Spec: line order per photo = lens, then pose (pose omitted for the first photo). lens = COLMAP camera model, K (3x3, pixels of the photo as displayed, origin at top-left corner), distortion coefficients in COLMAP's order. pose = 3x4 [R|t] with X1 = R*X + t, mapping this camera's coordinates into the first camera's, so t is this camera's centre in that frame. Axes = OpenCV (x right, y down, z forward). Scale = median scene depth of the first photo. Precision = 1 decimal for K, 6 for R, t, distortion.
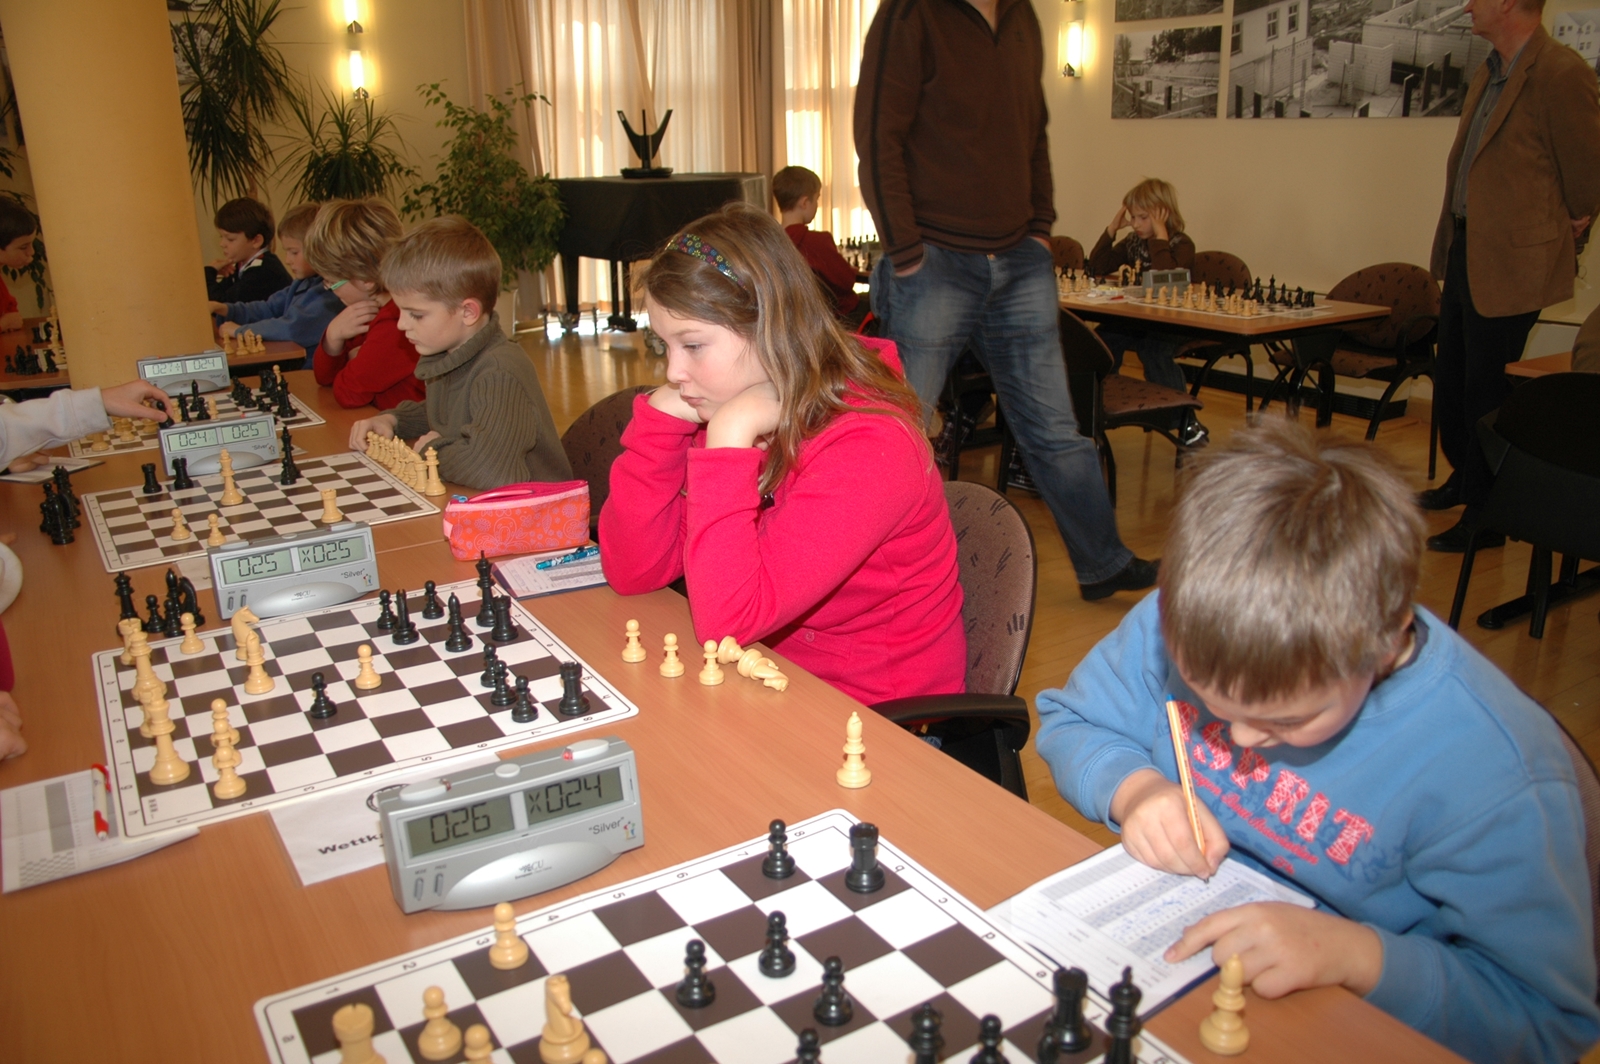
lens RADIAL K [[1274.5, 0, 803.6], [0, 1274.5, 535.1], [0, 0, 1]] dist [-0.080493, -0.001367]
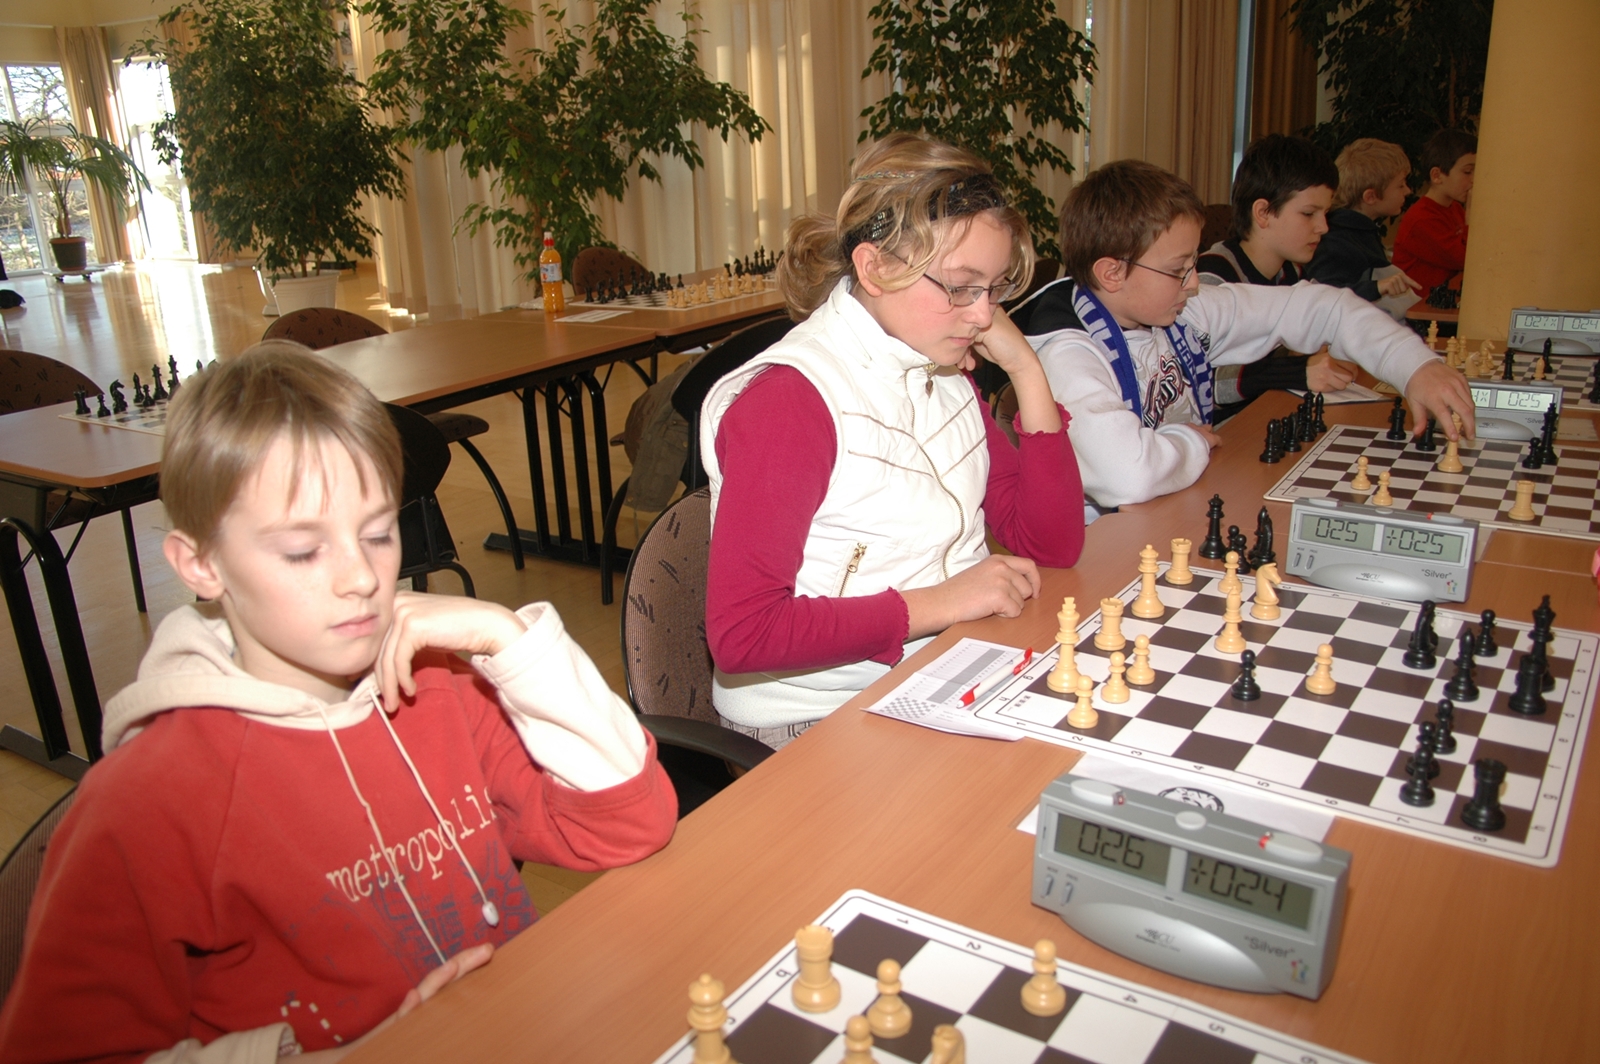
lens RADIAL K [[1274.5, 0, 805.6], [0, 1274.5, 532.7], [0, 0, 1]] dist [-0.080493, -0.001367]
pose [[0.399587, 0.286130, -0.870896, 0.264270], [-0.246265, 0.948621, 0.198675, -0.076468], [0.882997, 0.135083, 0.449520, 0.297473]]
